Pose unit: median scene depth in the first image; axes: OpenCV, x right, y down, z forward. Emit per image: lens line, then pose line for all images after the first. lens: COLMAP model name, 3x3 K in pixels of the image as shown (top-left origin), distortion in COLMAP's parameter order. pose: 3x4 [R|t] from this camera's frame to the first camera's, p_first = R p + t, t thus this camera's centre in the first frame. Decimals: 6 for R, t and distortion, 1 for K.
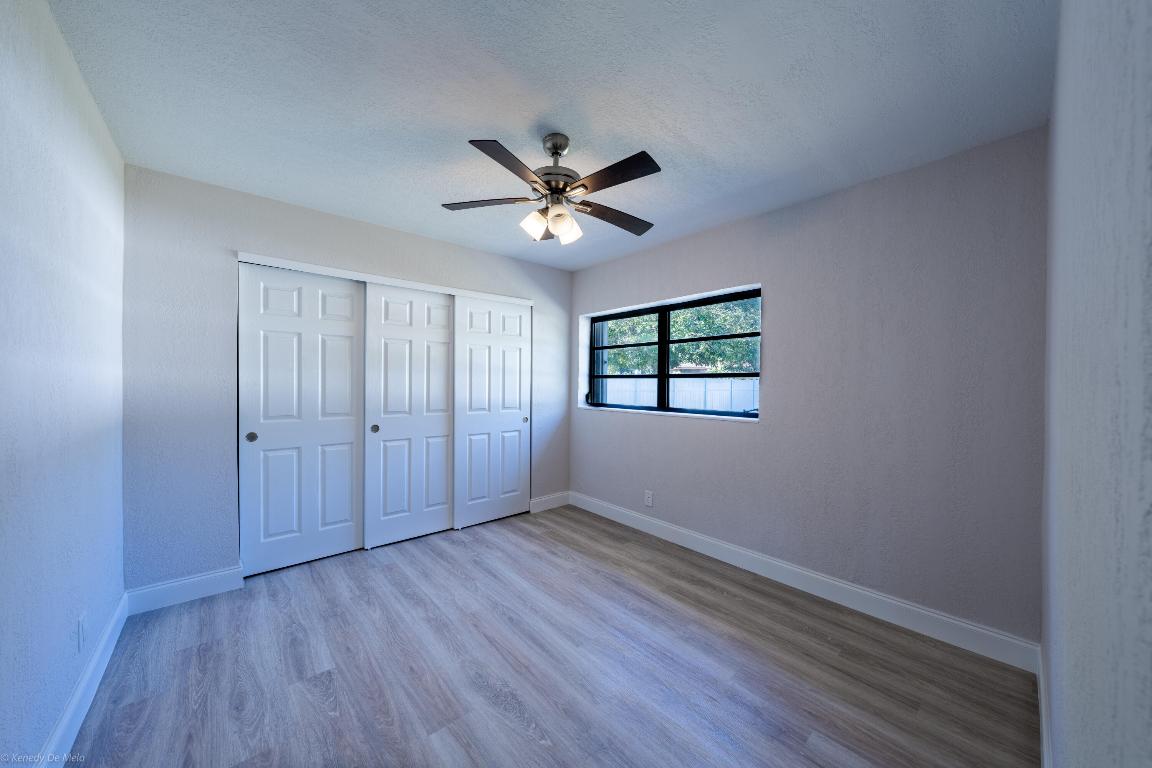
lens RADIAL K [[398.5, 0, 582.4], [0, 398.5, 384.6], [0, 0, 1]] dist [-0.002969, 0.000135]
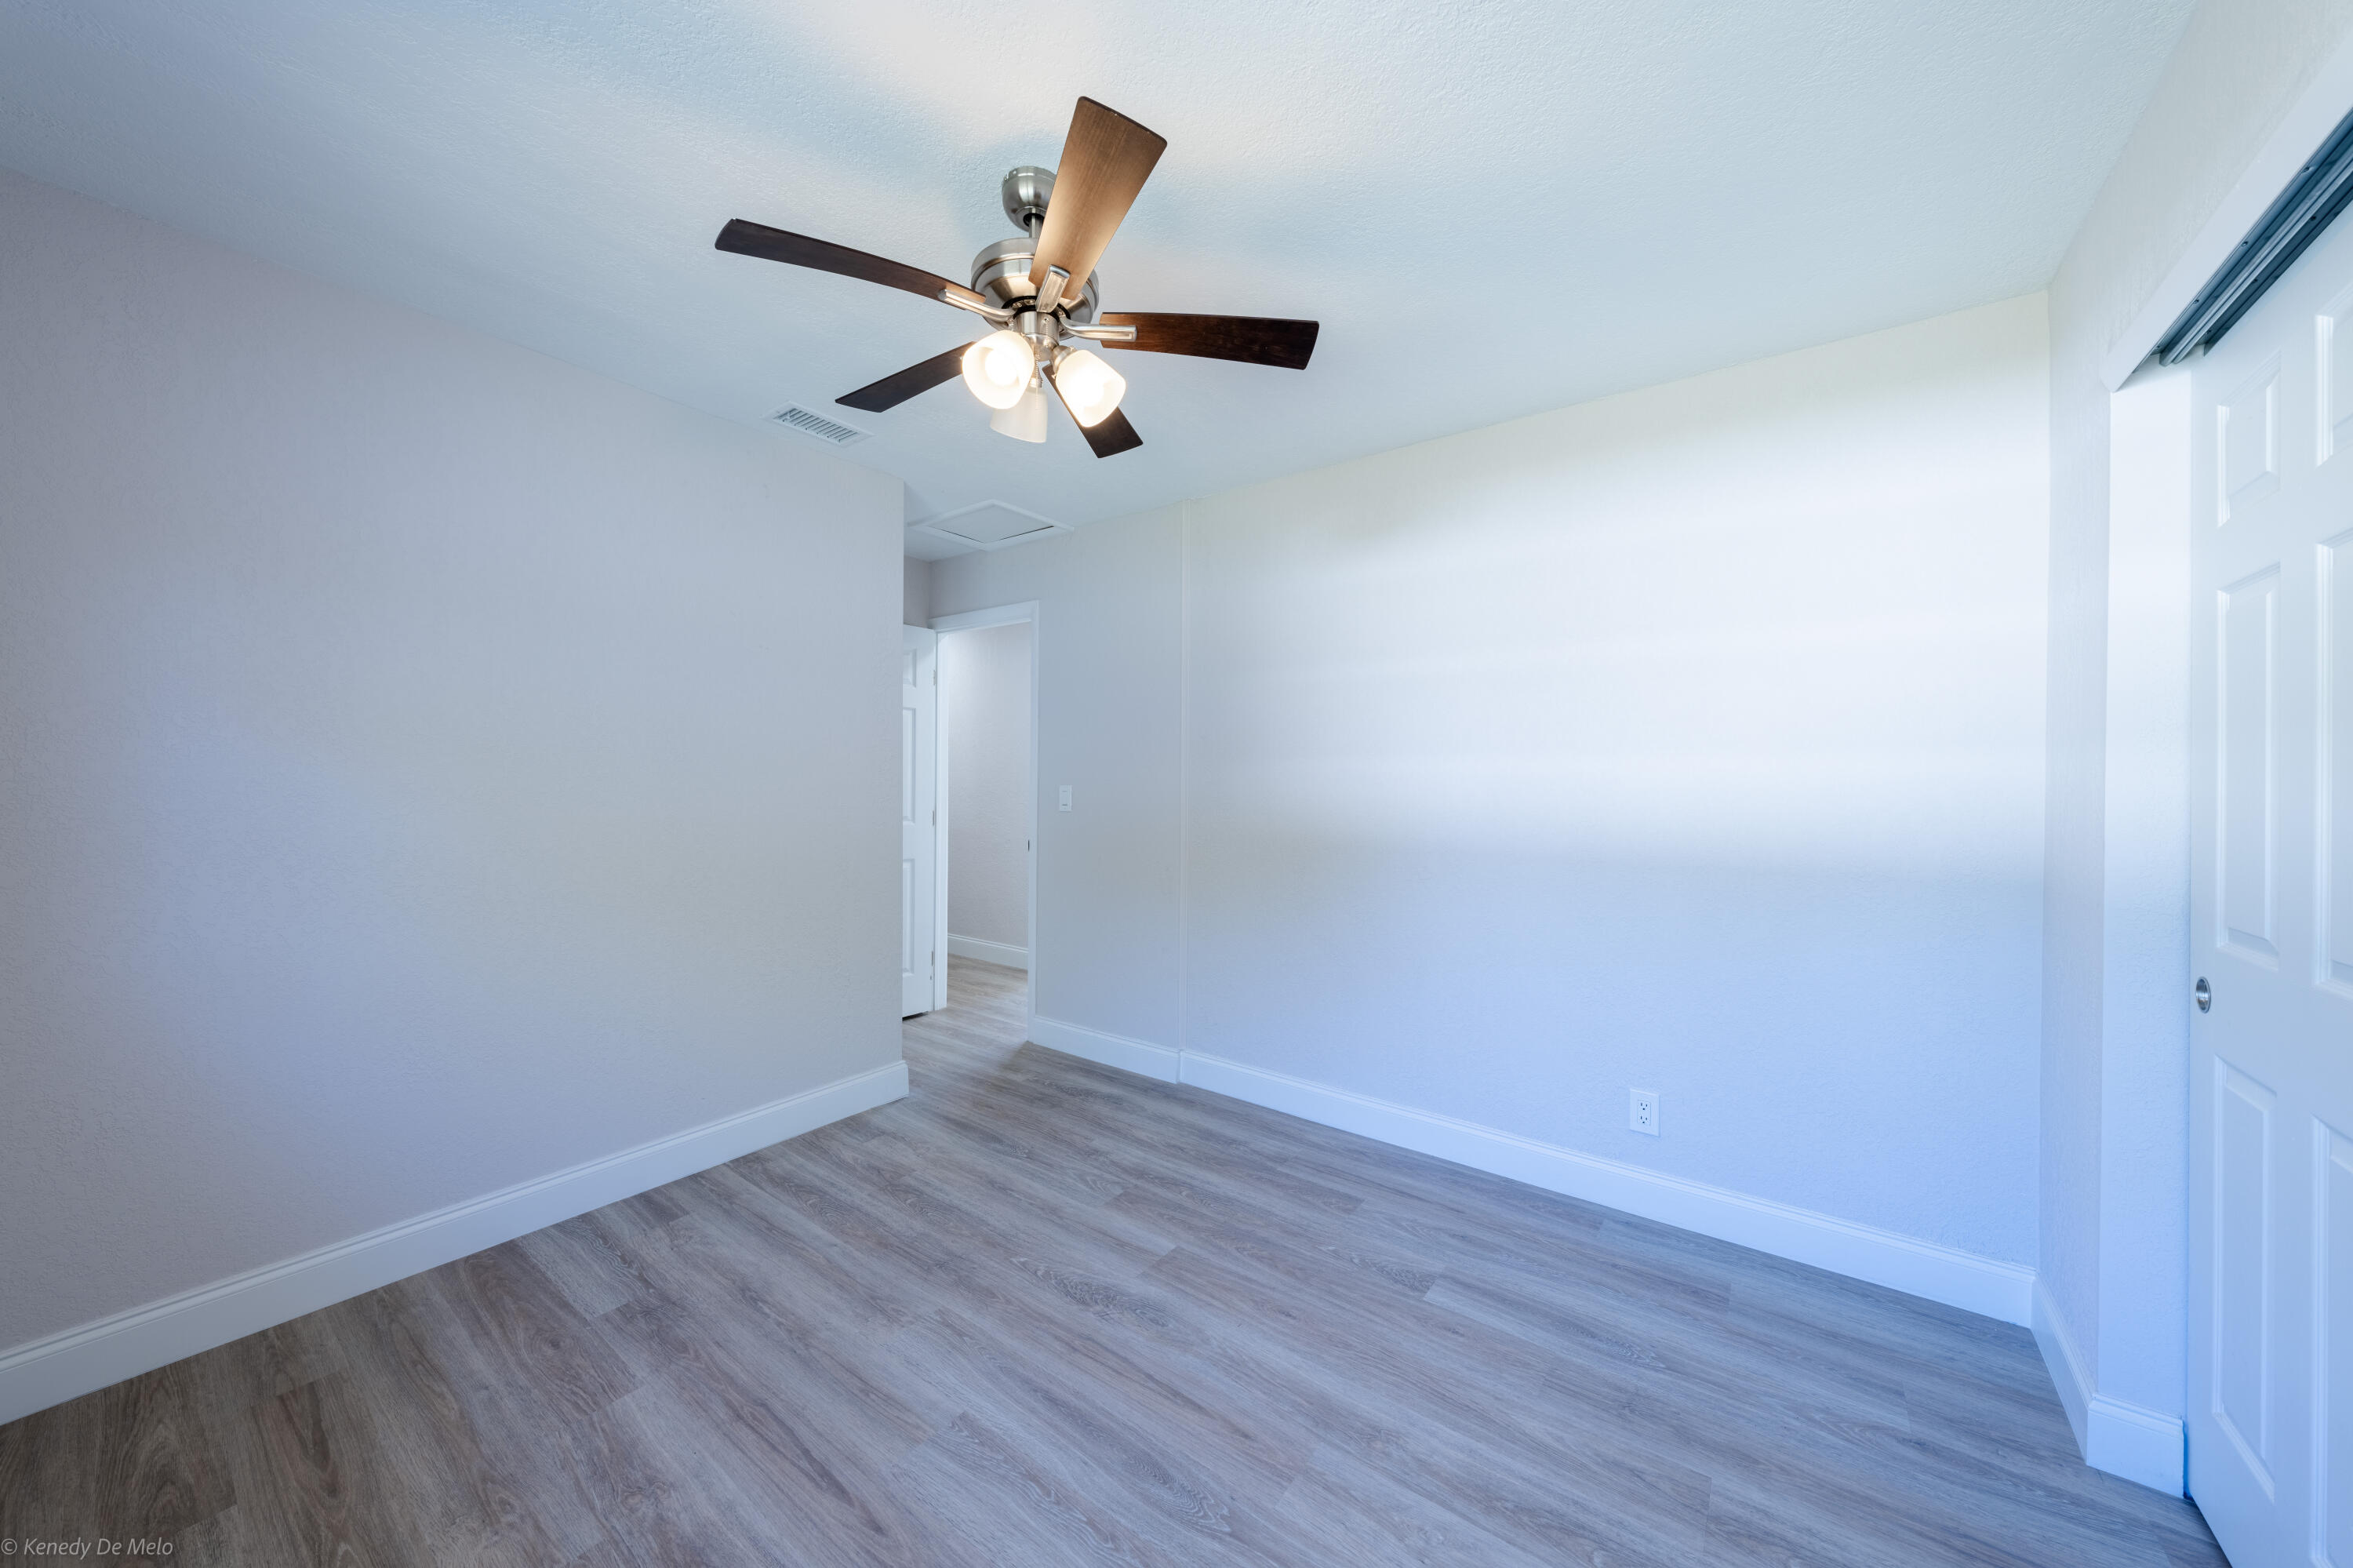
lens RADIAL K [[814.1, 0, 1183.4], [0, 814.1, 778.6], [0, 0, 1]] dist [-0.002969, 0.000135]
pose [[-0.980235, -0.014568, -0.197299, -0.065656], [-0.015552, 0.999873, 0.003441, -0.008095], [0.197224, 0.006441, -0.980337, 2.073159]]
